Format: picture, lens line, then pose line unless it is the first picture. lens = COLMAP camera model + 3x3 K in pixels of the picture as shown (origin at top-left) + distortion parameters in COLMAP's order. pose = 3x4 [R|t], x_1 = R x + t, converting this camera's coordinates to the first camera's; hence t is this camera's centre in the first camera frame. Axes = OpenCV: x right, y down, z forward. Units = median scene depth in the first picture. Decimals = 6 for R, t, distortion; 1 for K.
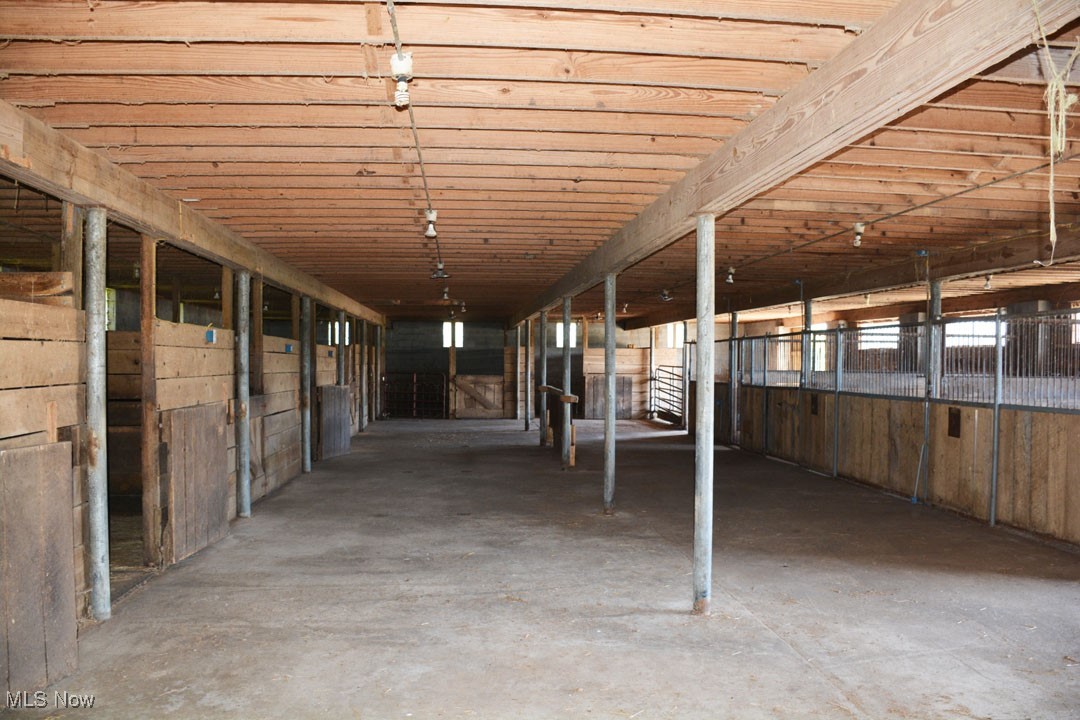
lens RADIAL K [[845.0, 0, 538.8], [0, 845.0, 374.7], [0, 0, 1]] dist [-0.154270, 0.106737]
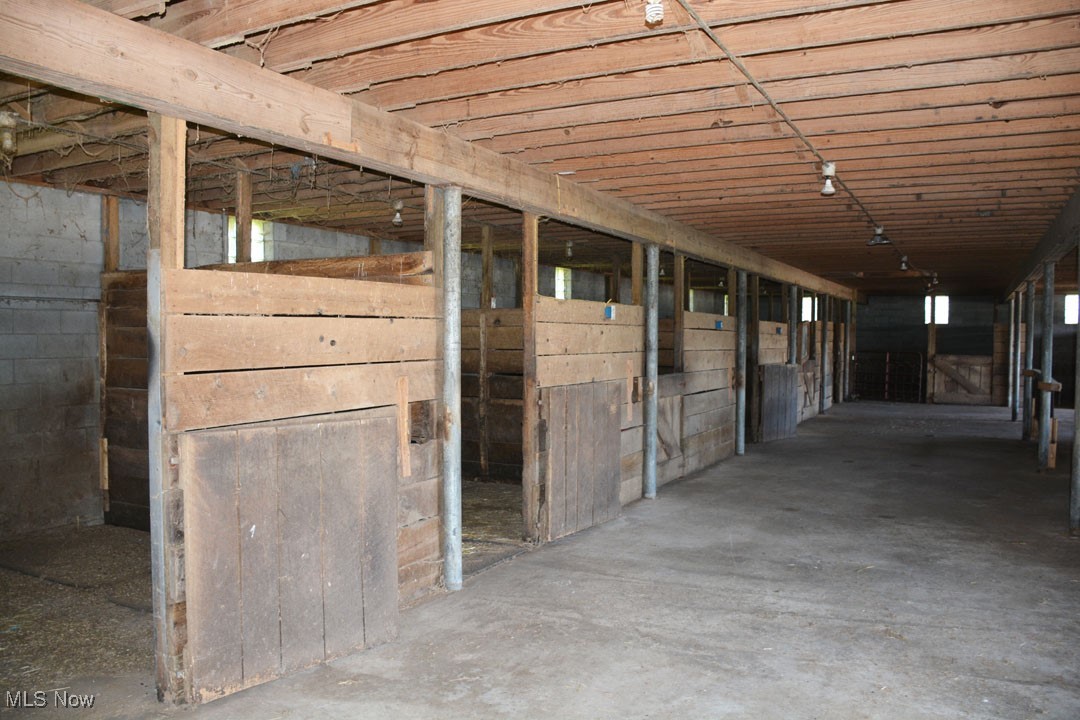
lens RADIAL K [[845.0, 0, 538.8], [0, 845.0, 374.7], [0, 0, 1]] dist [-0.154270, 0.106737]
pose [[0.836103, 0.025882, -0.547961, 0.093812], [-0.010647, 0.999464, 0.030962, -0.003234], [0.548468, -0.020053, 0.835931, 0.134145]]
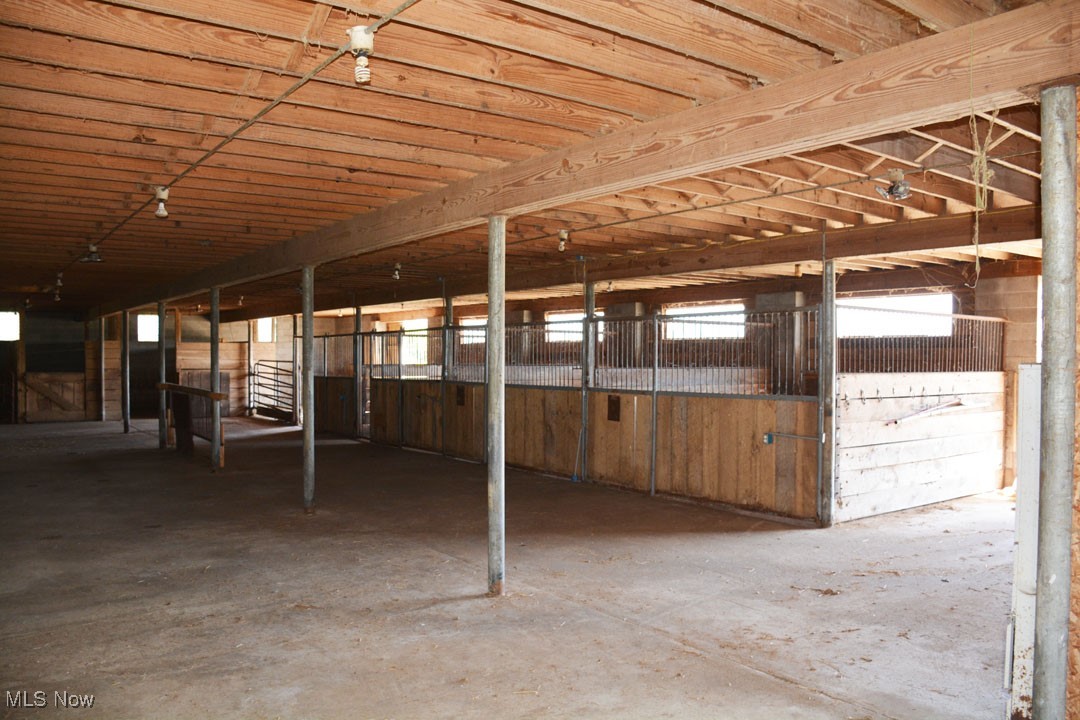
lens RADIAL K [[845.0, 0, 538.8], [0, 845.0, 374.7], [0, 0, 1]] dist [-0.154270, 0.106737]
pose [[0.858888, -0.013687, 0.511980, -0.238972], [0.010085, 0.999901, 0.009813, -0.001369], [-0.512063, -0.003265, 0.858941, 0.050514]]
